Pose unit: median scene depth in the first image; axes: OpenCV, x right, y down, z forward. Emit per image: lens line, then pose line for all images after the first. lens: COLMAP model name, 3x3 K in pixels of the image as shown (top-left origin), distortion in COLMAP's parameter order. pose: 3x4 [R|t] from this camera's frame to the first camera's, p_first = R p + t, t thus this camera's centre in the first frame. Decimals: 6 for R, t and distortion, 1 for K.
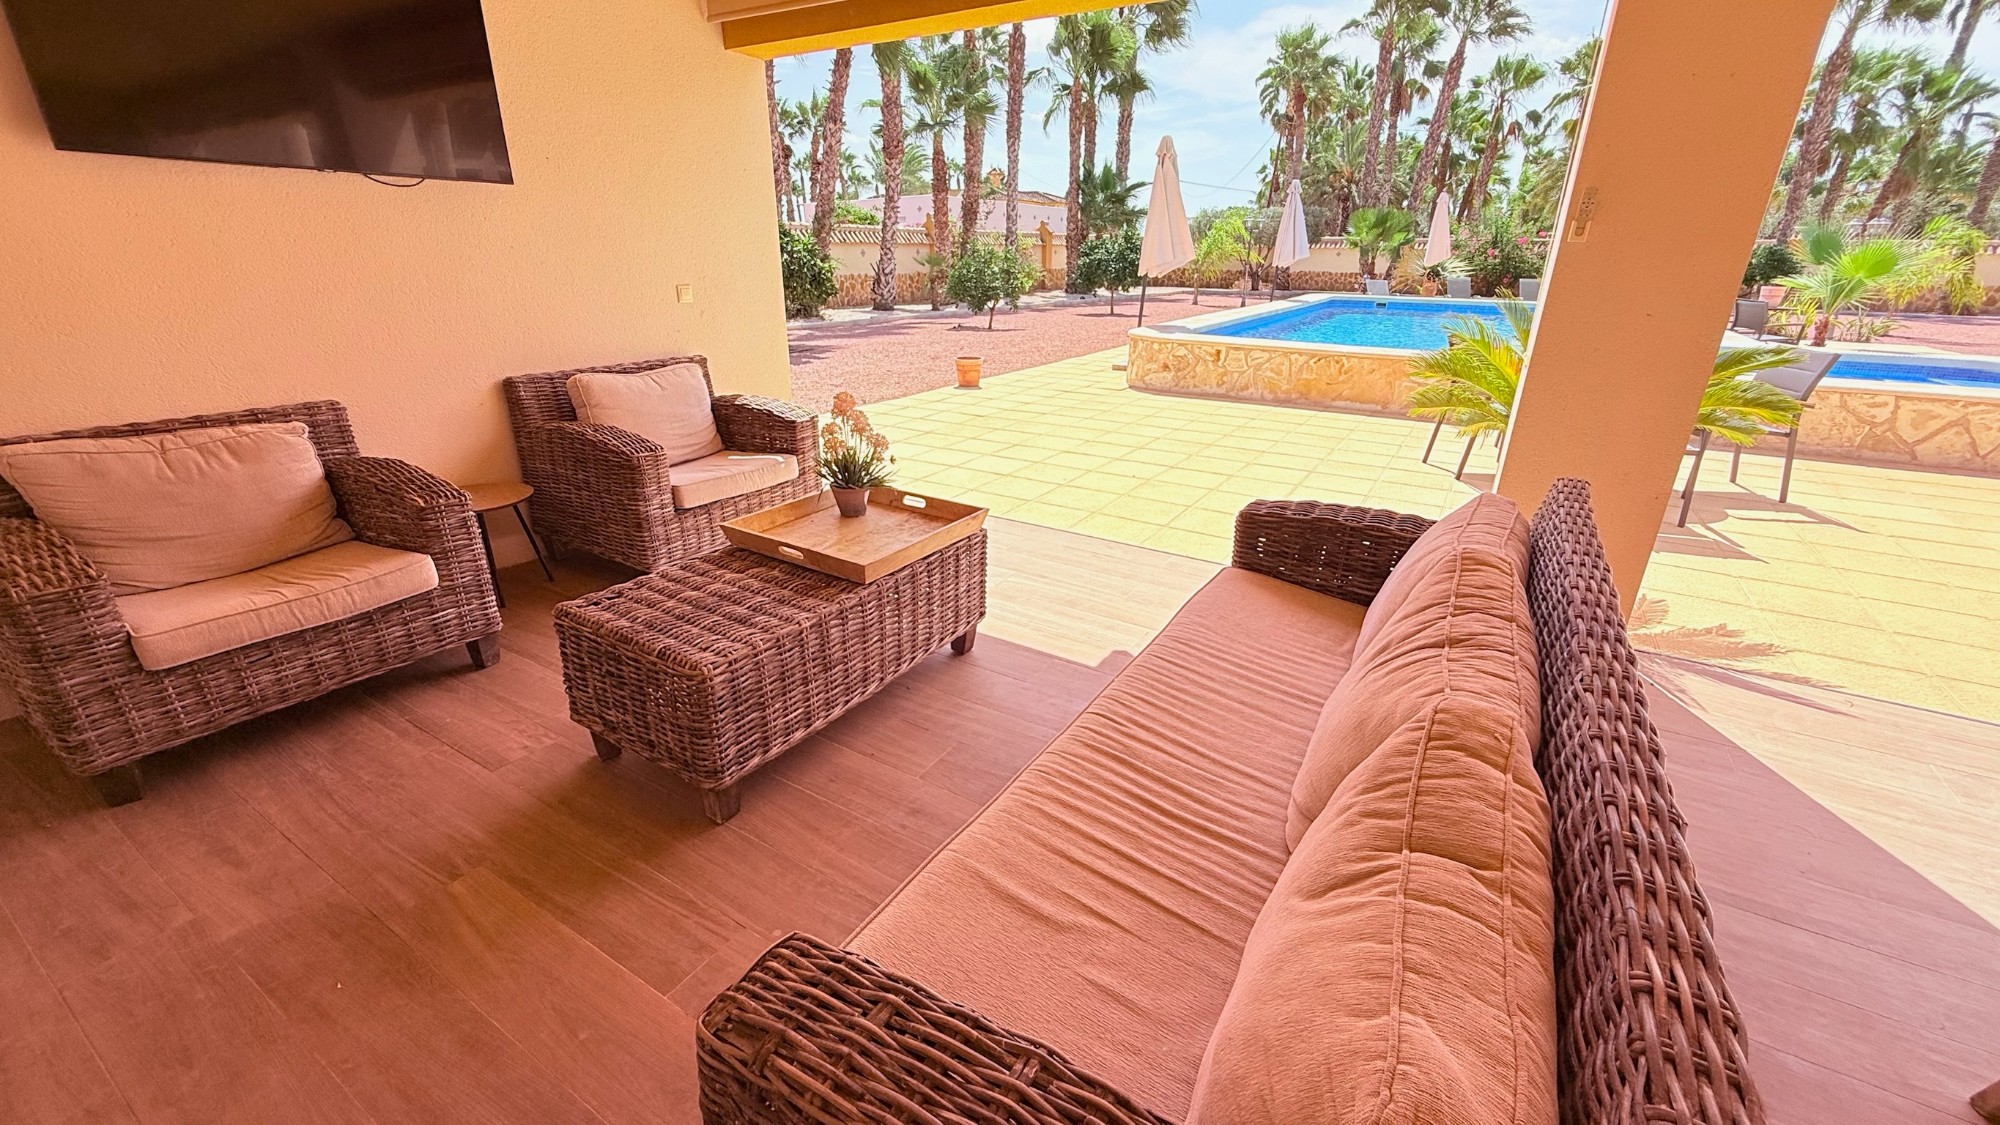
lens RADIAL K [[797.9, 0, 1000.0], [0, 797.9, 562.5], [0, 0, 1]] dist [-0.001240, 0.000471]
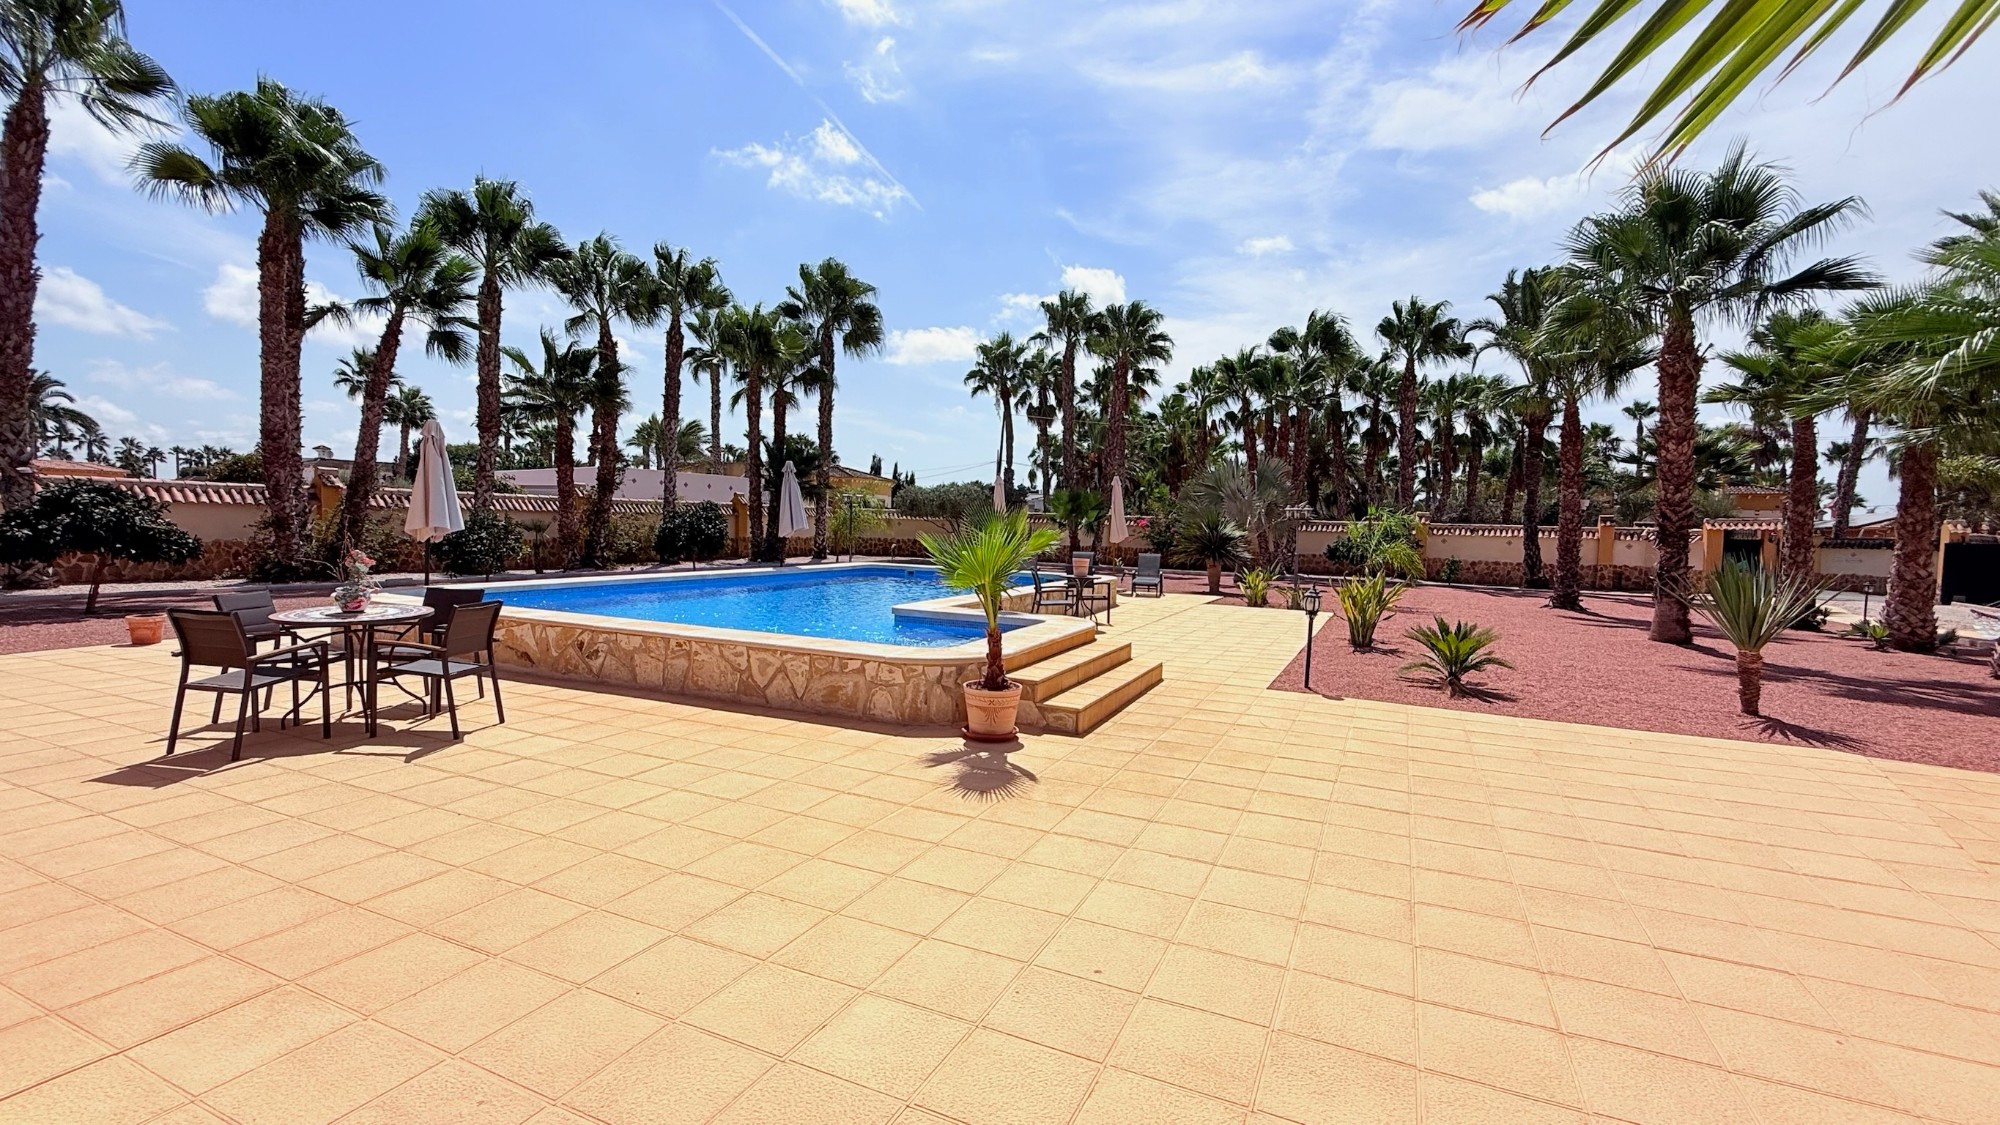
lens RADIAL K [[868.7, 0, 1000.0], [0, 868.7, 562.5], [0, 0, 1]] dist [-0.001036, 0.000044]
pose [[0.992808, 0.012726, 0.119037, 0.295637], [0.026110, 0.947379, -0.319048, 0.018379], [-0.116833, 0.319862, 0.940233, -0.054961]]
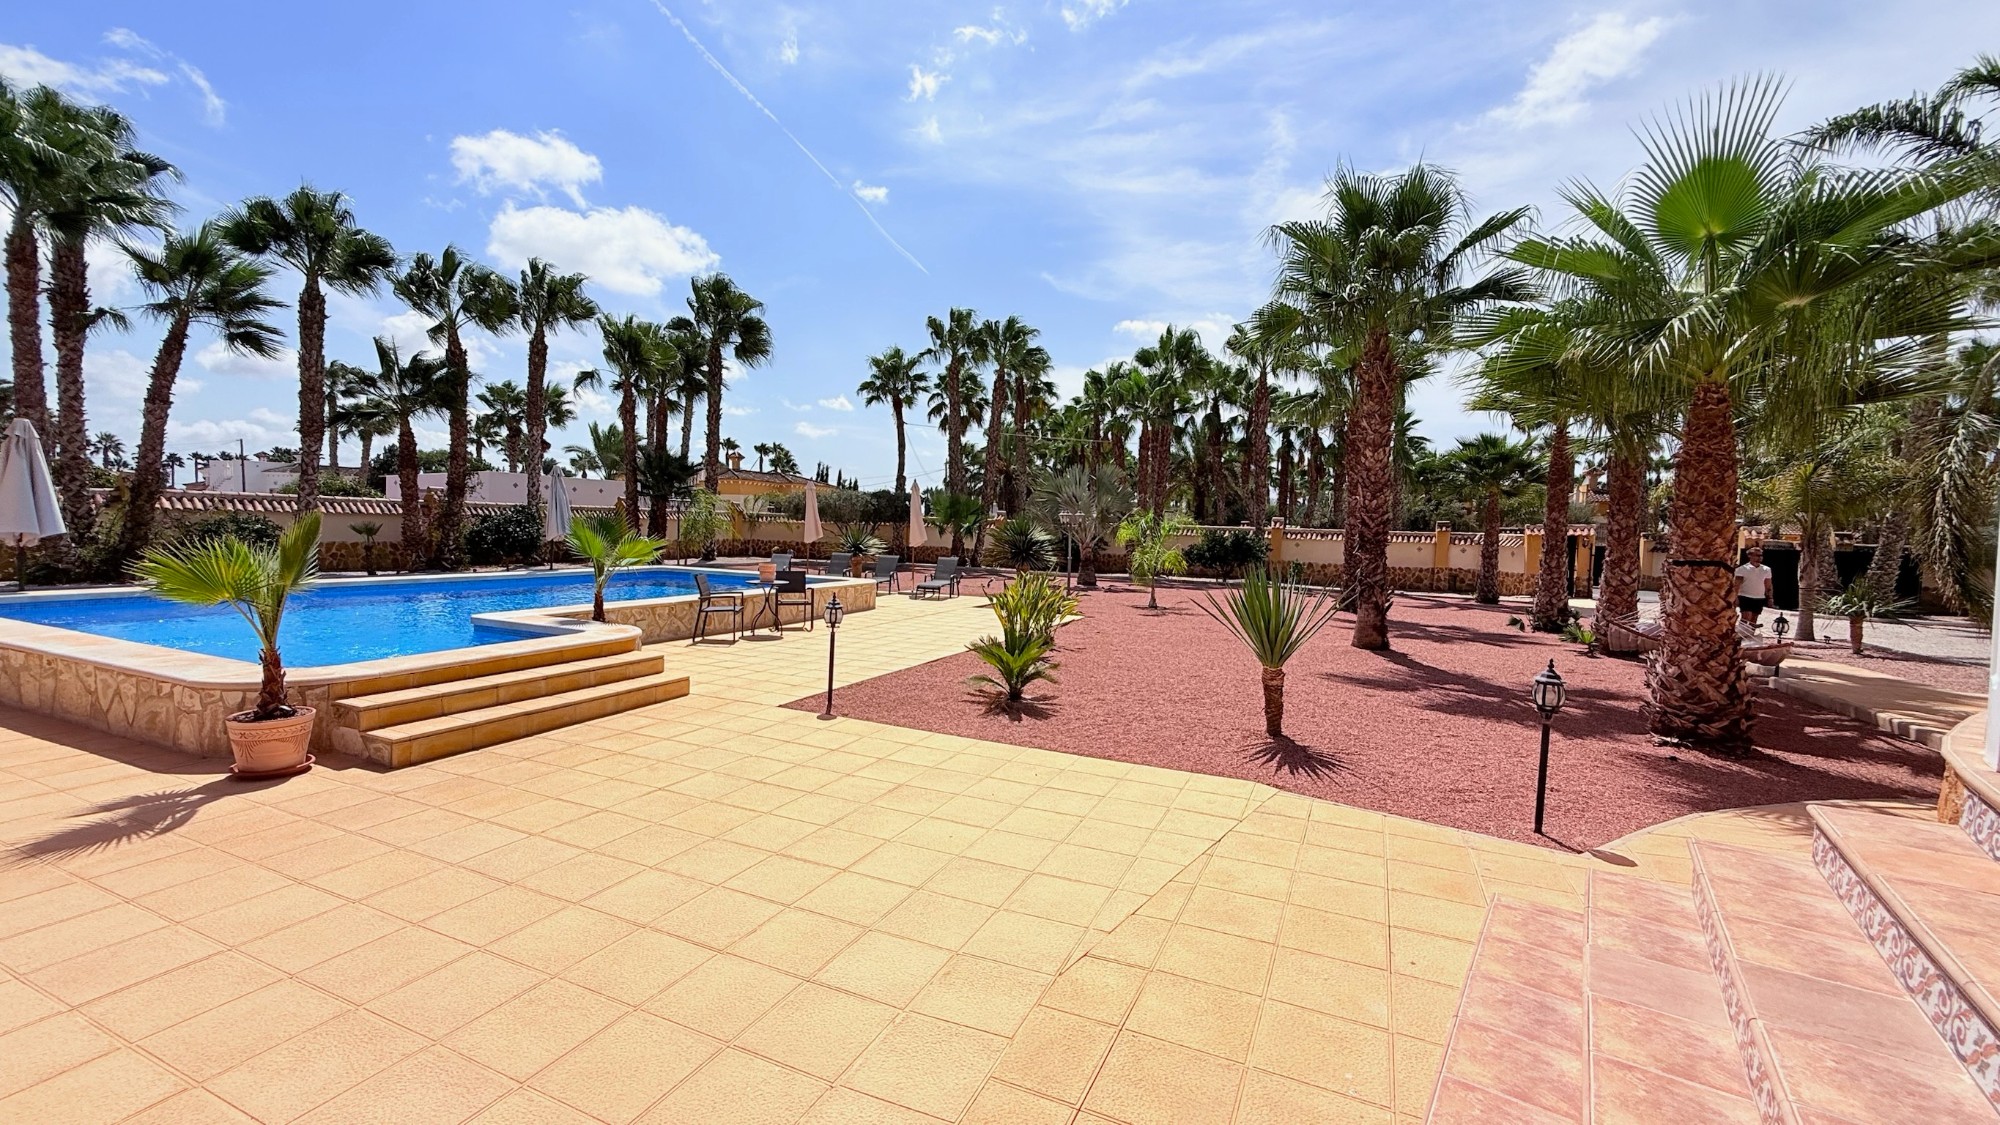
lens RADIAL K [[797.9, 0, 1000.0], [0, 797.9, 562.5], [0, 0, 1]] dist [-0.001240, 0.000471]
pose [[0.990740, 0.014616, 0.134981, 0.473564], [0.029459, 0.947363, -0.318804, 0.005815], [-0.132536, 0.319829, 0.938160, -0.035028]]
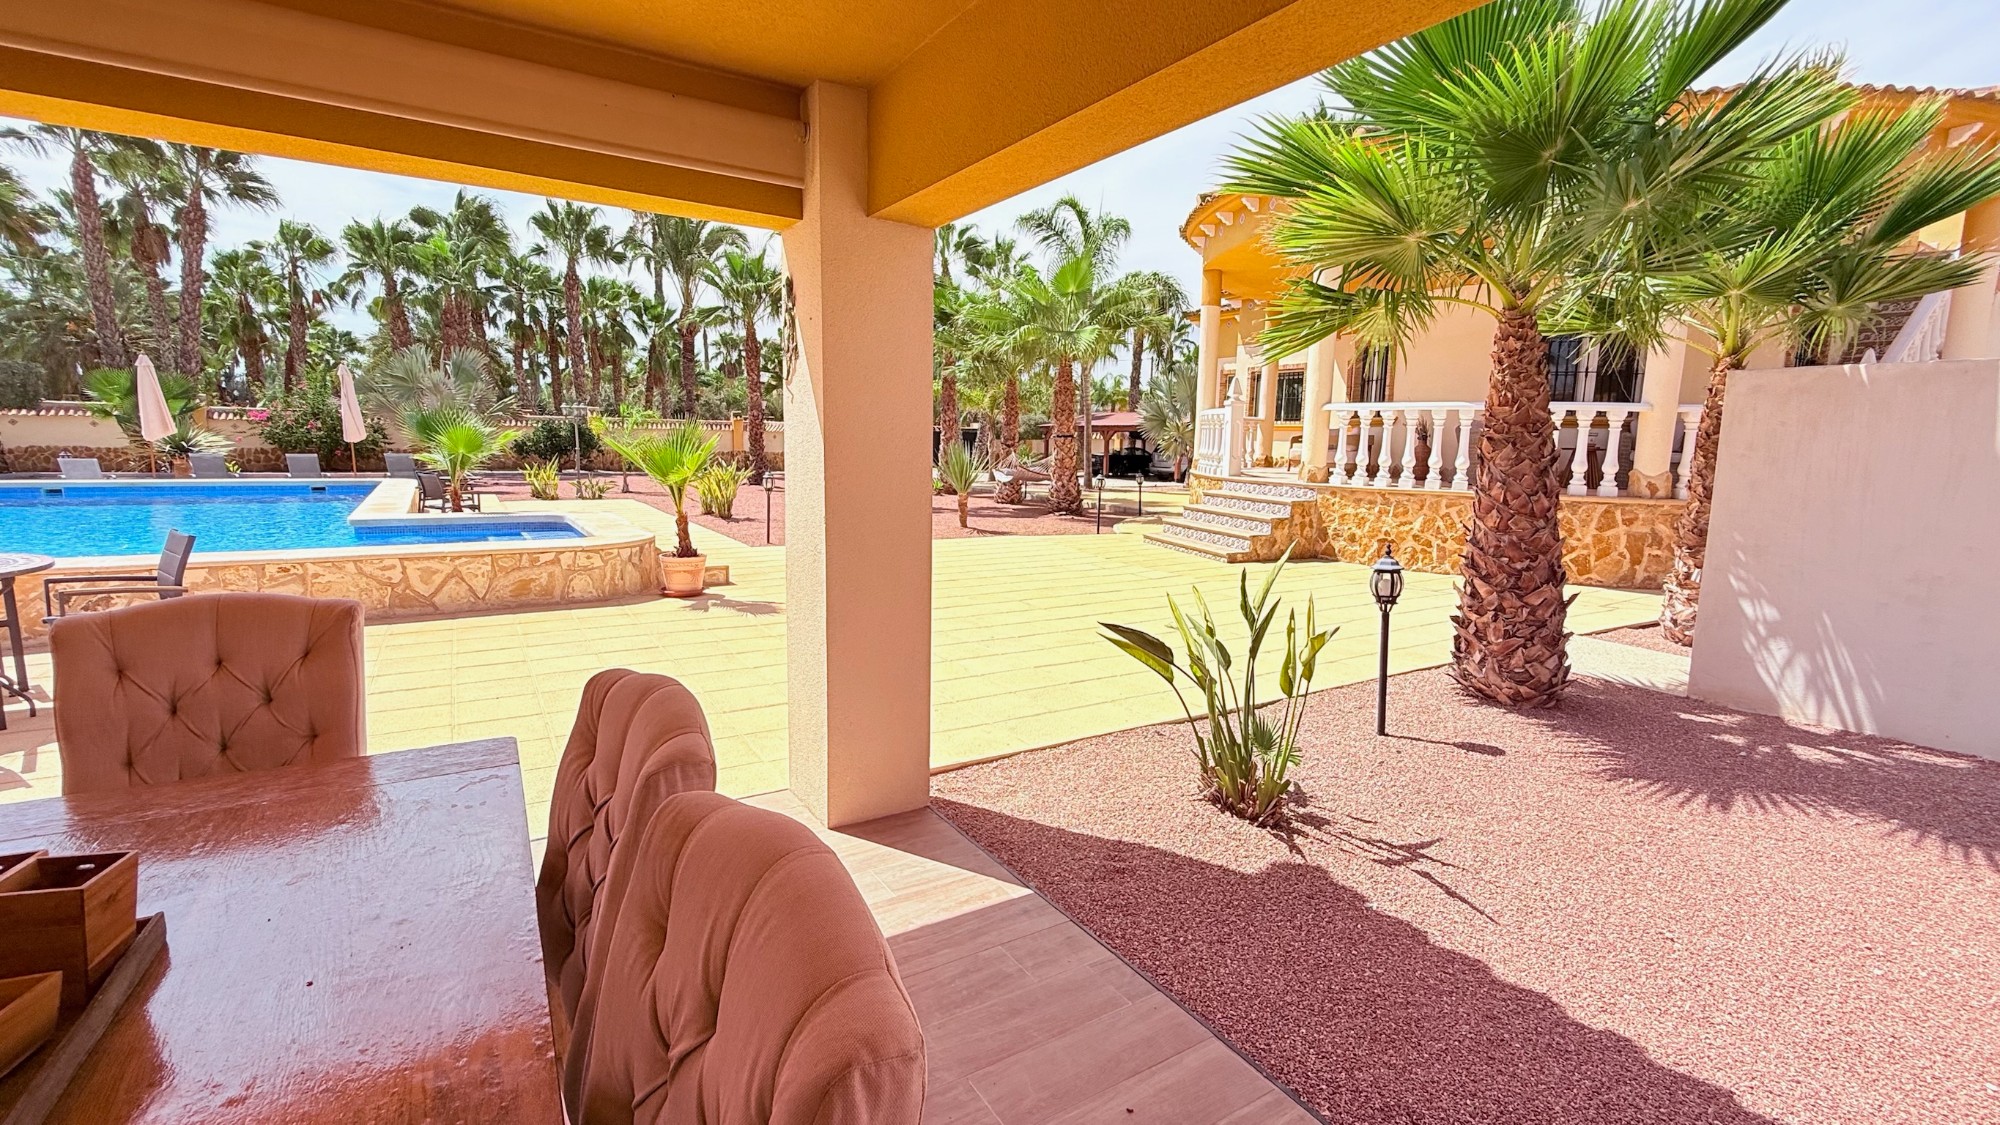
lens RADIAL K [[868.7, 0, 1000.0], [0, 868.7, 562.5], [0, 0, 1]] dist [-0.001036, 0.000044]
pose [[0.444283, -0.129282, 0.886509, 0.094329], [0.312871, 0.949619, -0.018312, 0.017630], [-0.839478, 0.285499, 0.462349, -0.056527]]
